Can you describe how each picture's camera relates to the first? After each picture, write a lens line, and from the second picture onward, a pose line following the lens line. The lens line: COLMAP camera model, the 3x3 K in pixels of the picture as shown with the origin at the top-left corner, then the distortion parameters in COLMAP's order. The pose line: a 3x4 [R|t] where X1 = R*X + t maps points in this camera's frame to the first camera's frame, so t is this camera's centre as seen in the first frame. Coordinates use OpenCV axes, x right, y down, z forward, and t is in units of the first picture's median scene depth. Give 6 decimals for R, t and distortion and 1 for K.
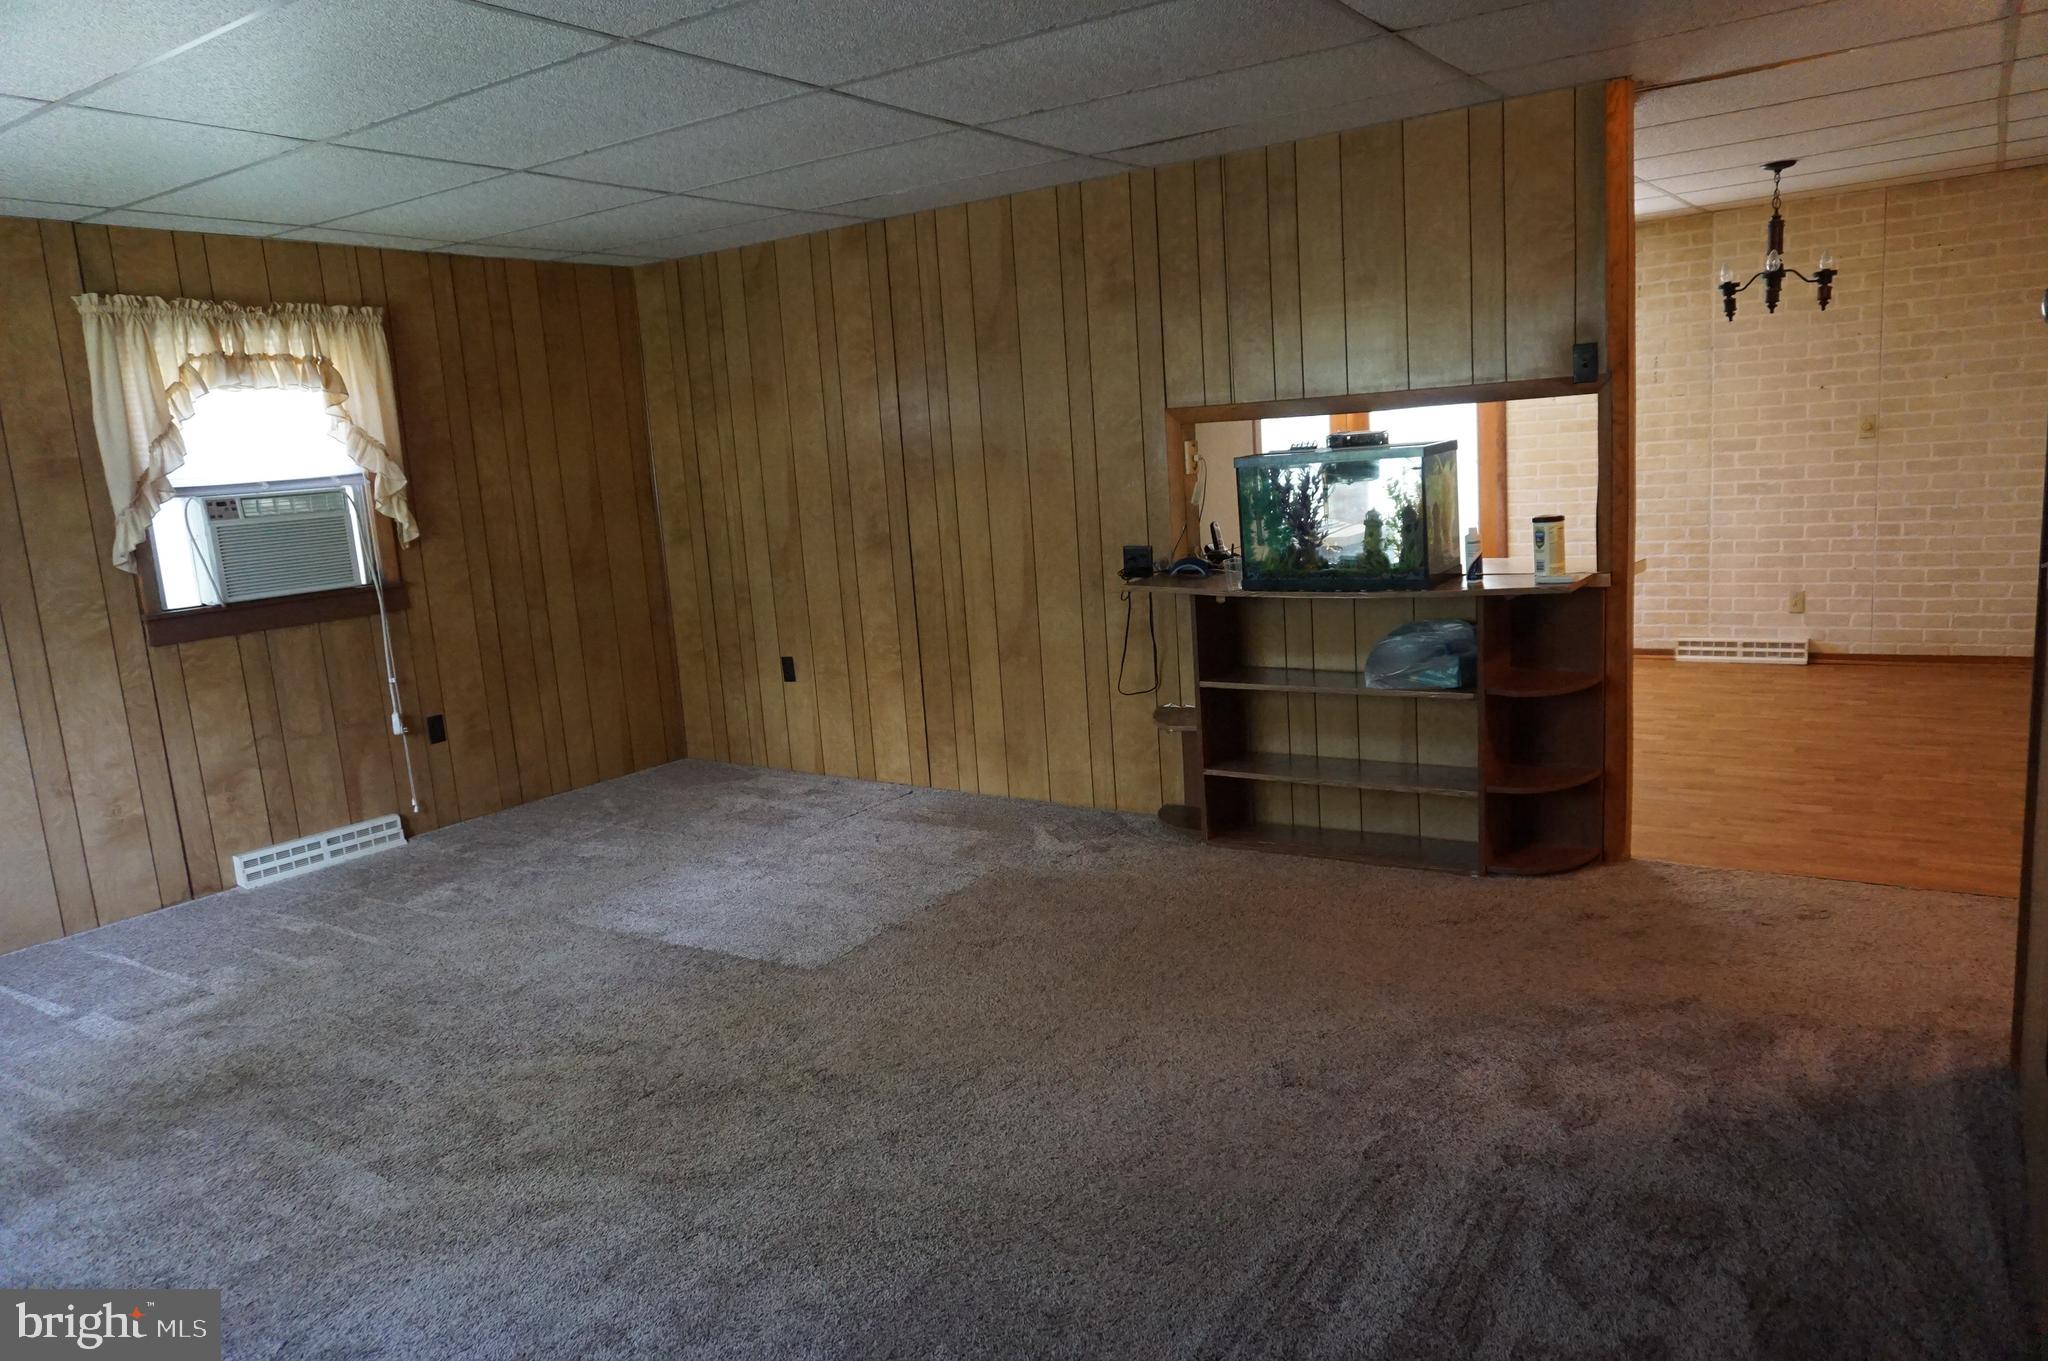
lens RADIAL K [[1355.9, 0, 1024.0], [0, 1355.9, 680.5], [0, 0, 1]] dist [-0.054980, 0.029822]
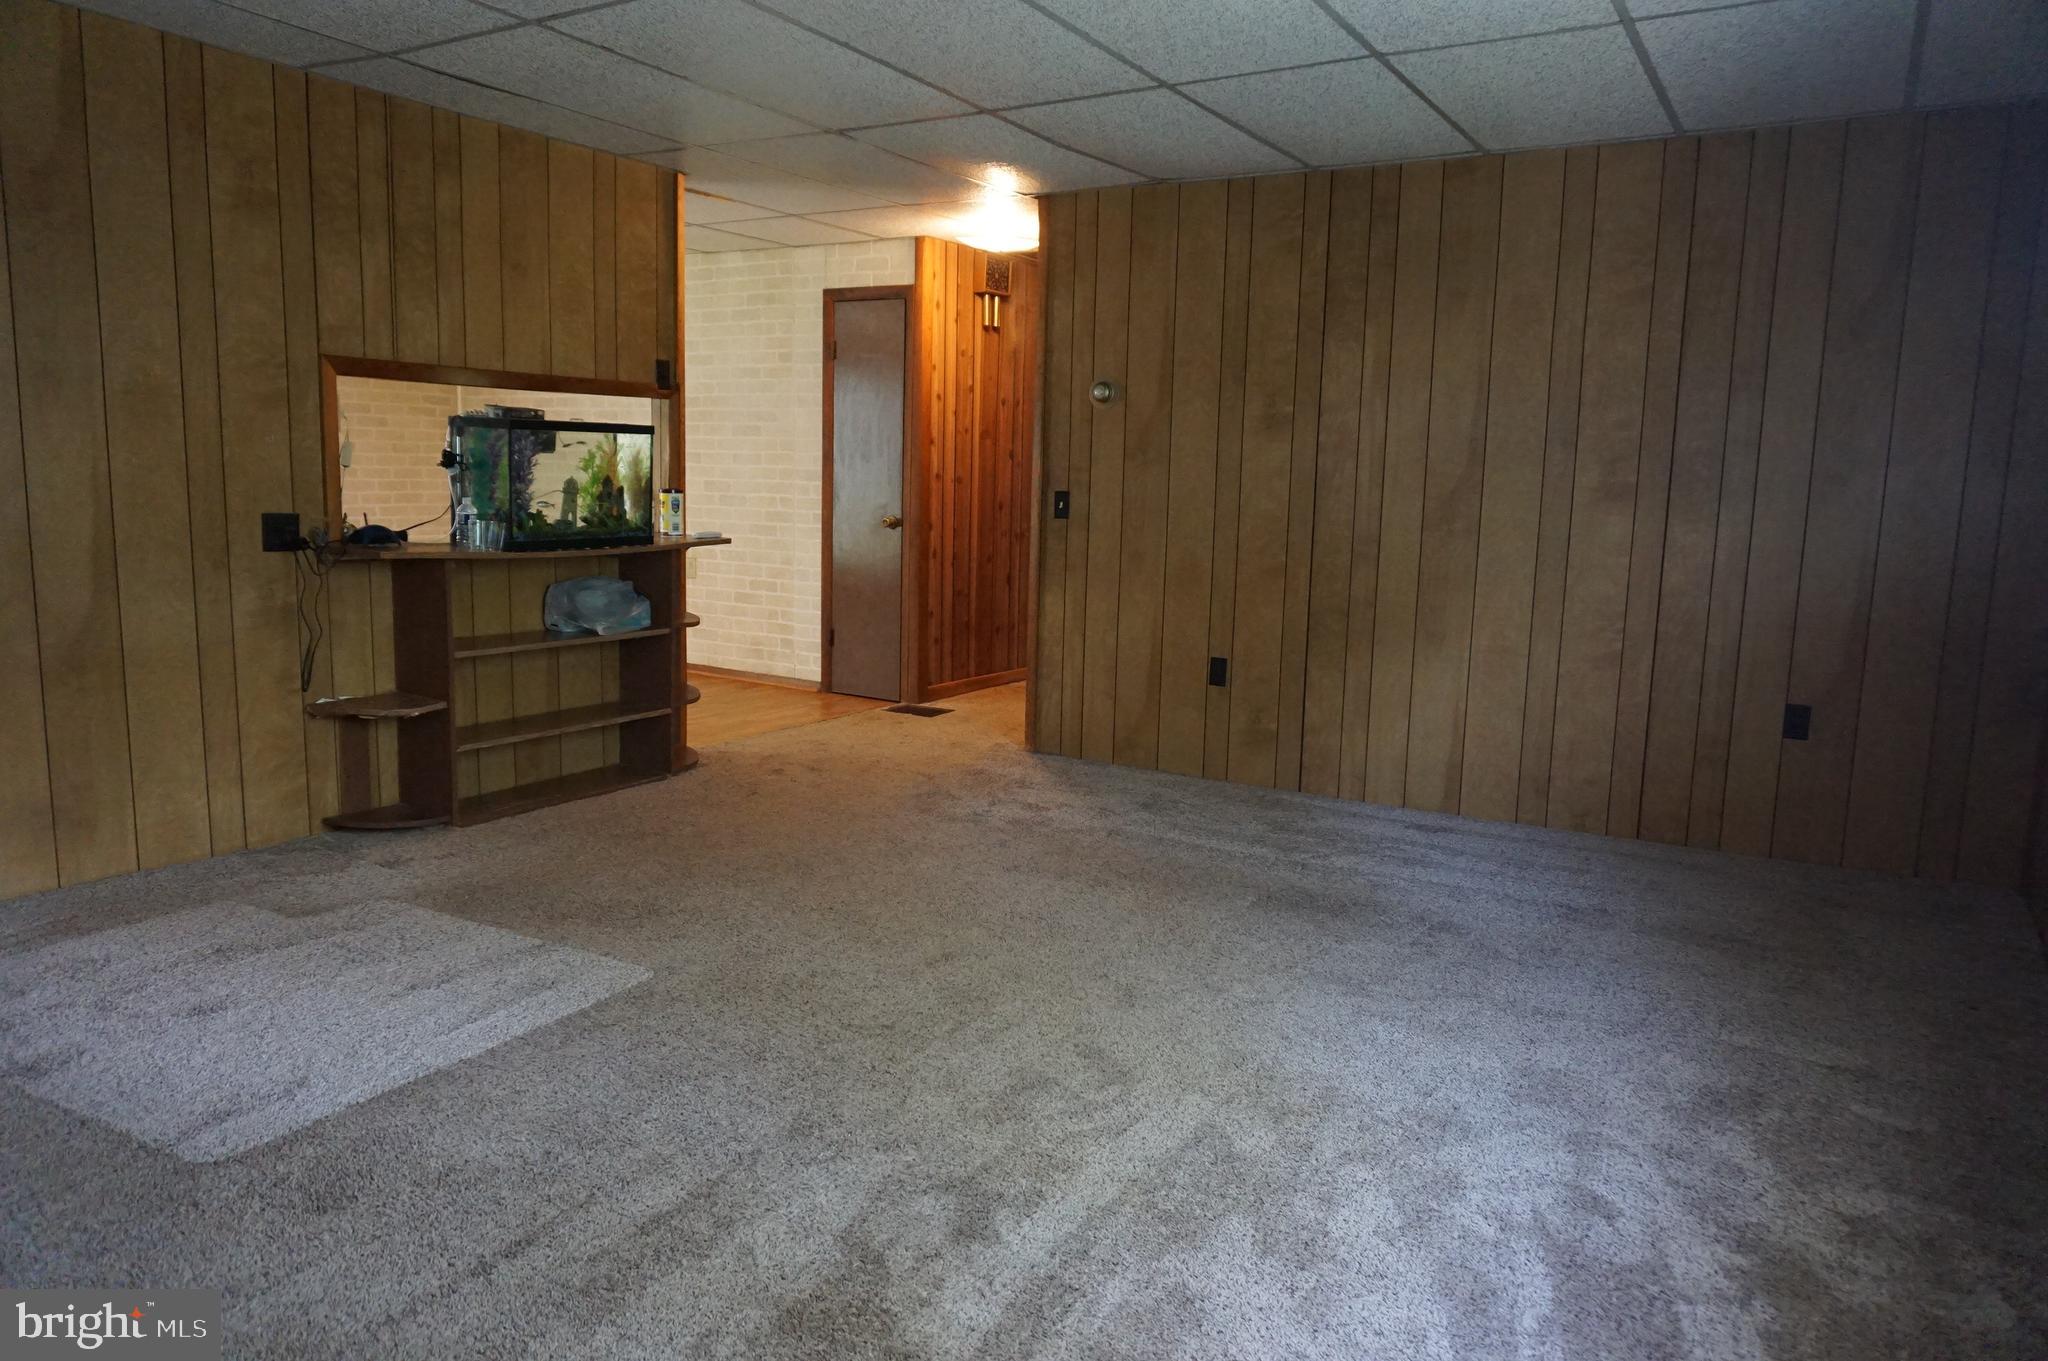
lens RADIAL K [[1355.9, 0, 1024.0], [0, 1355.9, 680.5], [0, 0, 1]] dist [-0.054980, 0.029822]
pose [[-0.063630, -0.086993, 0.994175, -0.803445], [0.139307, 0.985666, 0.095164, -0.013284], [-0.988203, 0.144551, -0.050599, 0.637445]]
